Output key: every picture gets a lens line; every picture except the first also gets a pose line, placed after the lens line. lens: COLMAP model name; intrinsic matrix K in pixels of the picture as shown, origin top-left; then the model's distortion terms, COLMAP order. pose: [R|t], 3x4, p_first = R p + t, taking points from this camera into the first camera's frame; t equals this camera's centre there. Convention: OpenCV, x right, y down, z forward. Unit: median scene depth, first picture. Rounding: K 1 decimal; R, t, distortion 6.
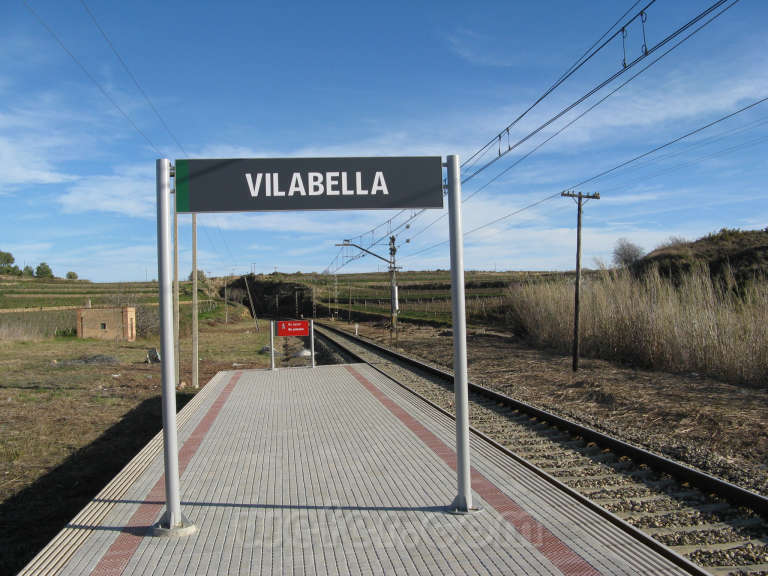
lens RADIAL K [[797.7, 0, 384.0], [0, 797.7, 288.0], [0, 0, 1]] dist [-0.189881, 0.227657]
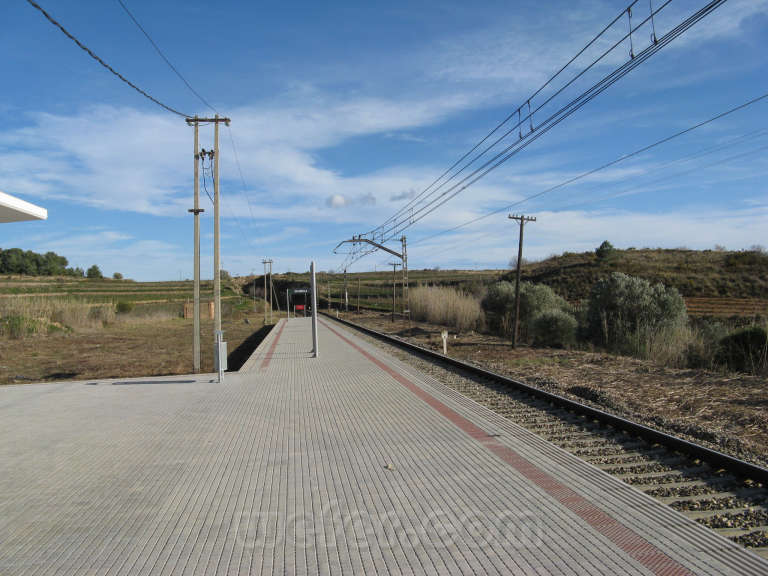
lens RADIAL K [[797.7, 0, 384.0], [0, 797.7, 288.0], [0, 0, 1]] dist [-0.189881, 0.227657]
pose [[0.999886, -0.005320, -0.014145, 0.032062], [0.005432, 0.999954, 0.007864, -0.006357], [0.014102, -0.007940, 0.999869, -0.263490]]
